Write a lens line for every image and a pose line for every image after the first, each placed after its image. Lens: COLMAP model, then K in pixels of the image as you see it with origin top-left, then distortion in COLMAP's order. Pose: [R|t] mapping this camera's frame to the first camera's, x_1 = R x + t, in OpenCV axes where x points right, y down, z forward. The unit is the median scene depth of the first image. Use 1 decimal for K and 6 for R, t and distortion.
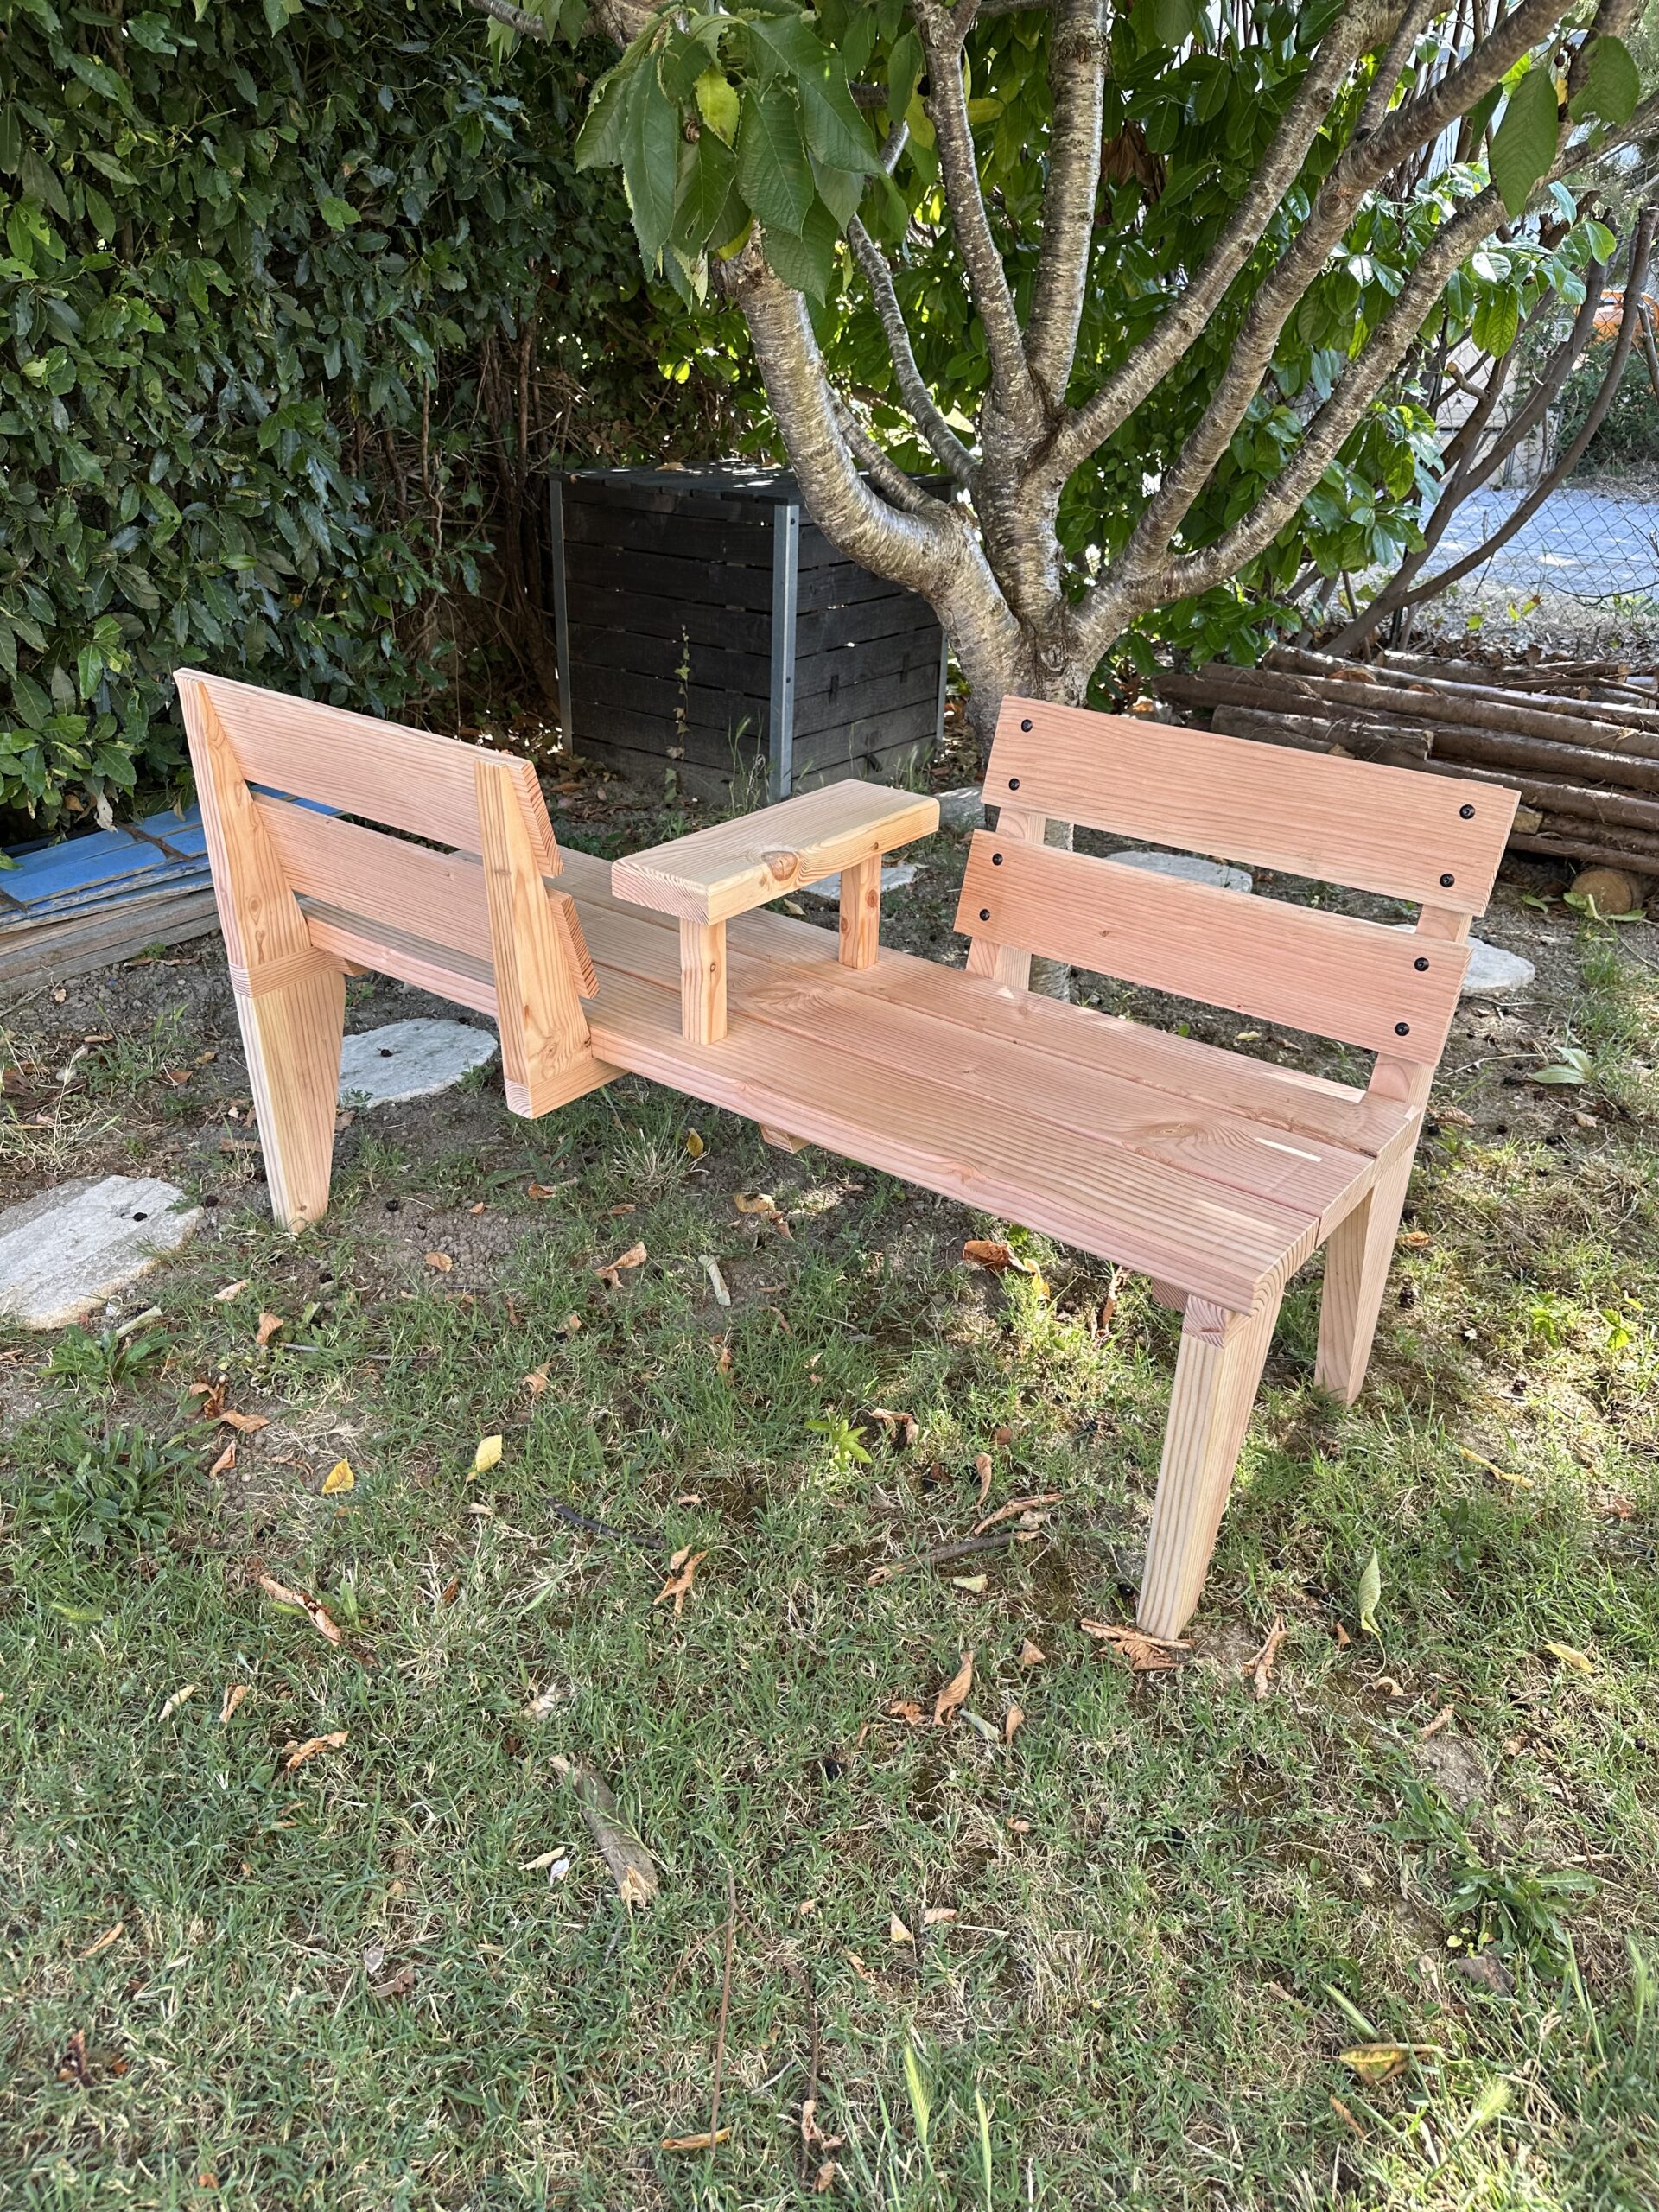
lens RADIAL K [[1558.7, 0, 831.9], [0, 1558.7, 1121.9], [0, 0, 1]] dist [0.042615, -0.008342]
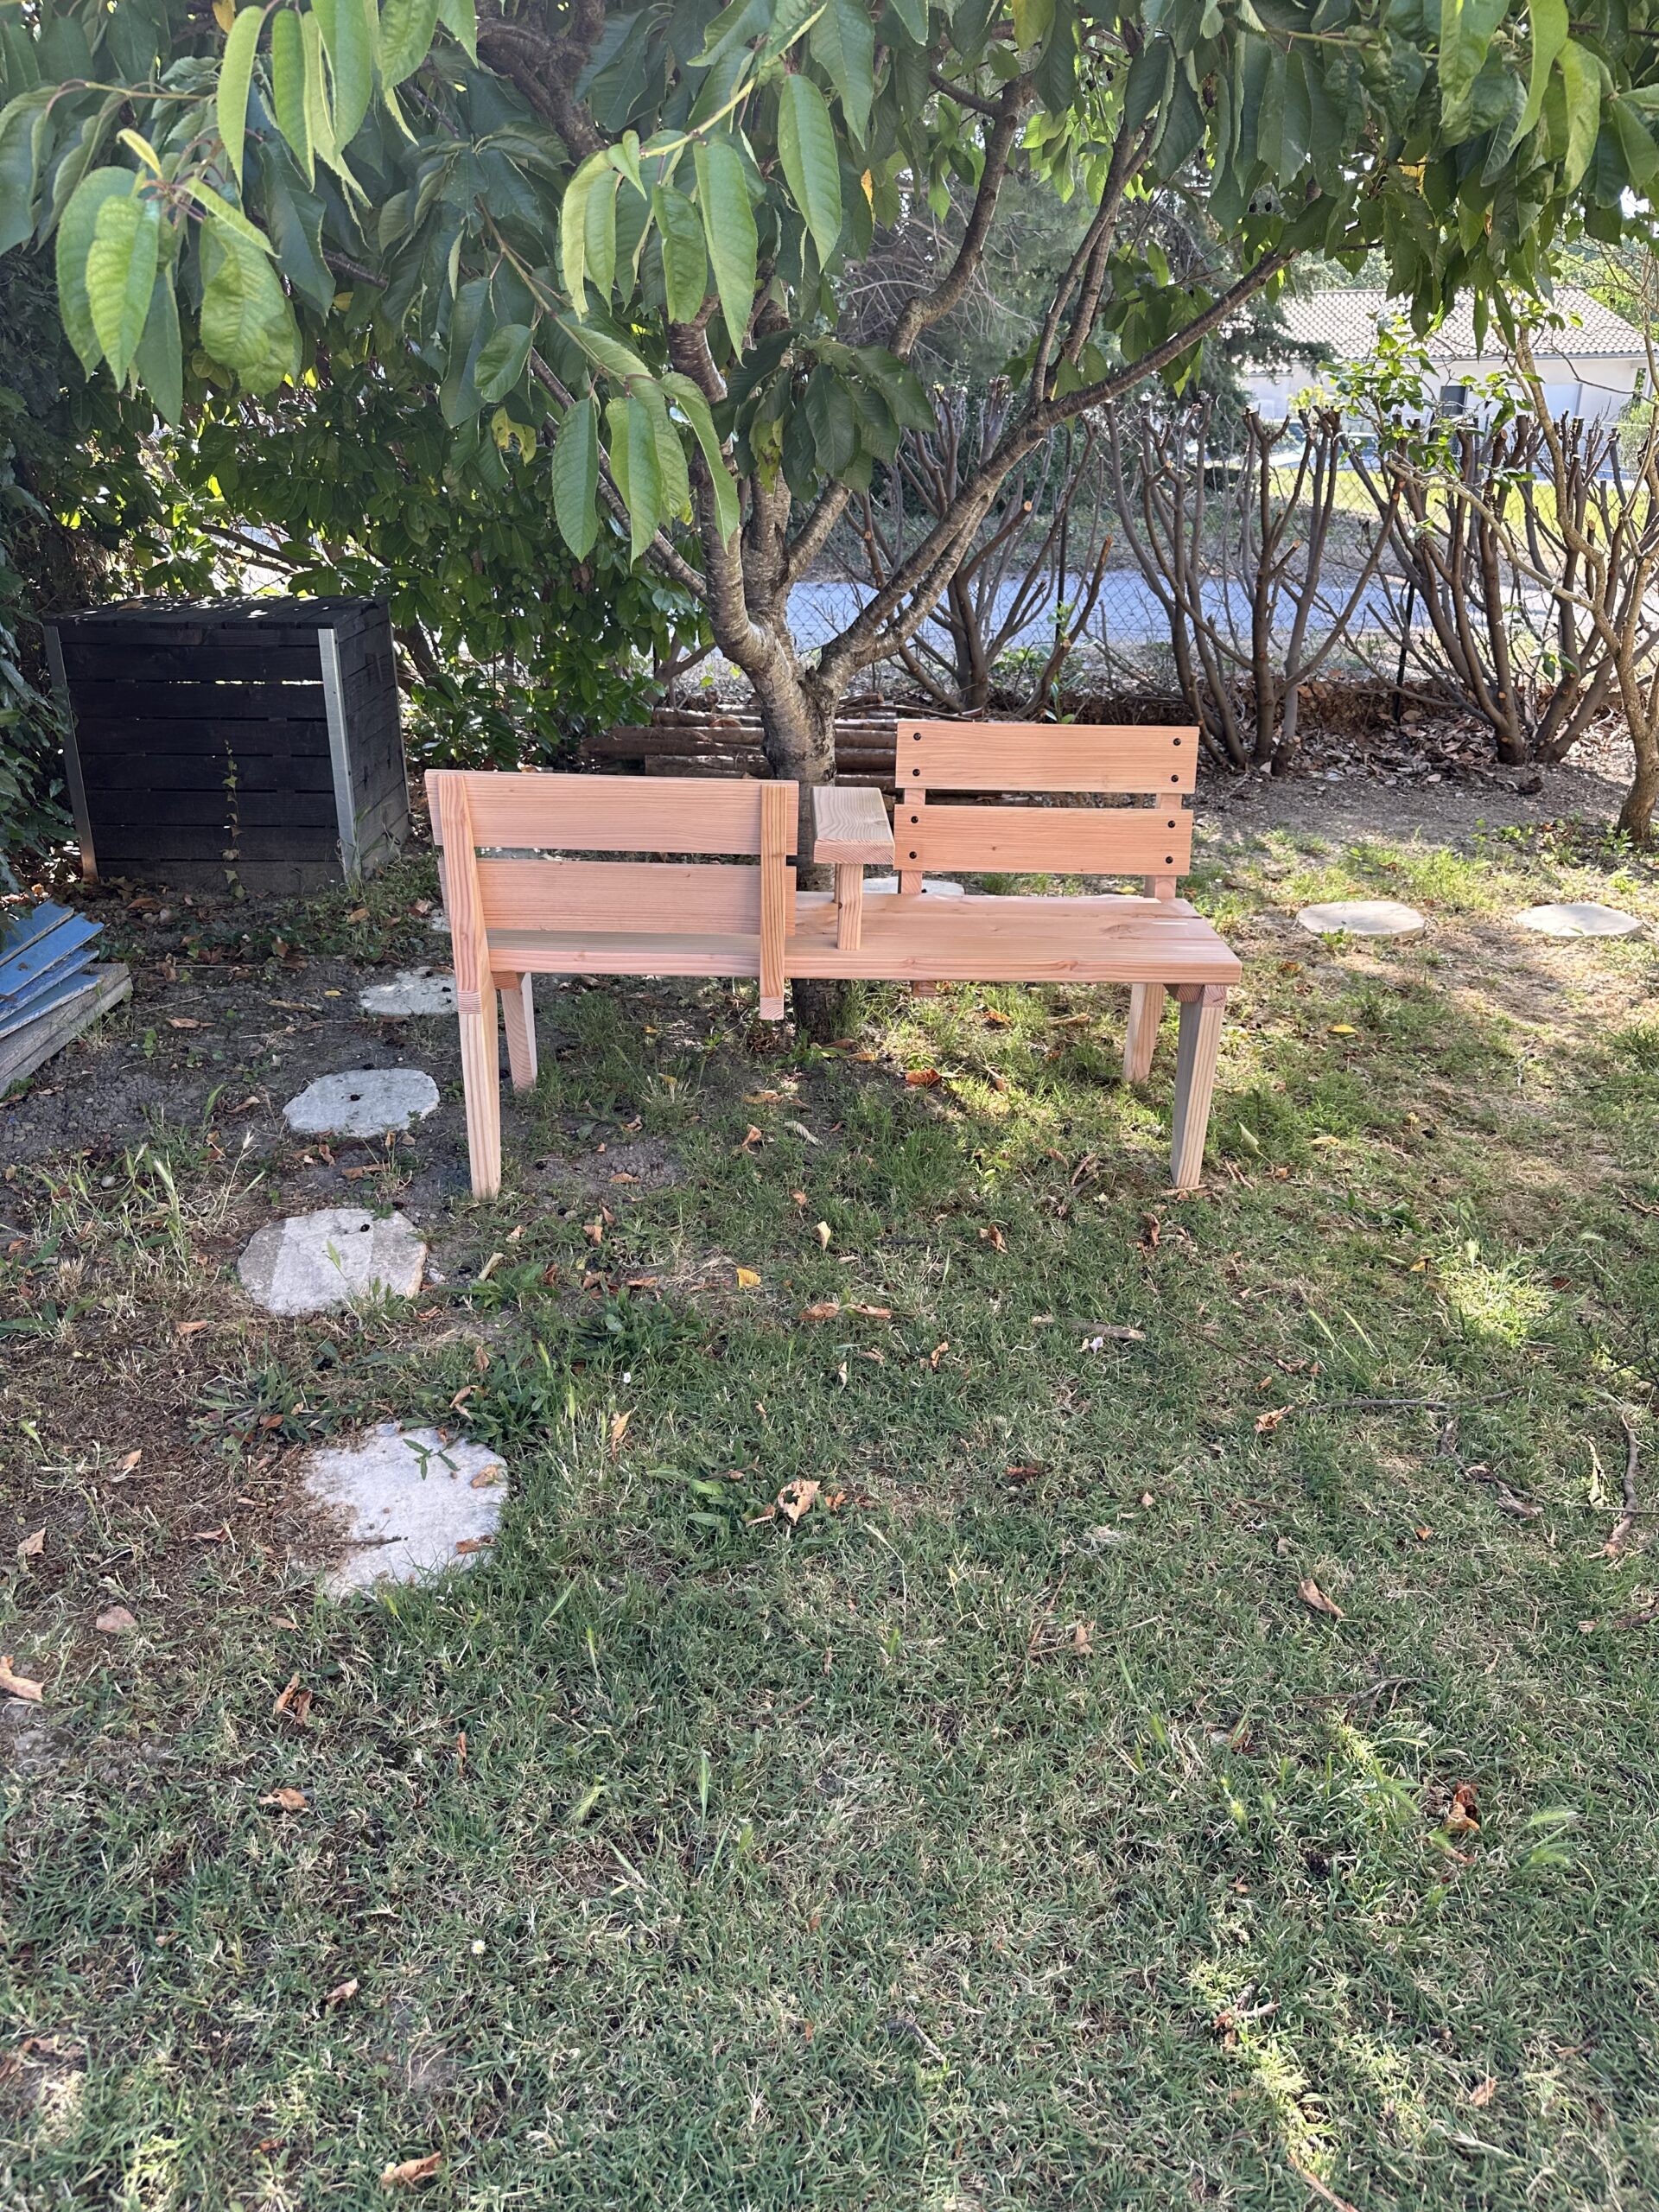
lens RADIAL K [[1558.7, 0, 817.8], [0, 1558.7, 1098.5], [0, 0, 1]] dist [0.042615, -0.008342]
pose [[0.784419, -0.245601, 0.569533, -0.877202], [0.285084, 0.958281, 0.020595, 0.044799], [-0.550831, 0.146210, 0.821711, -0.214198]]
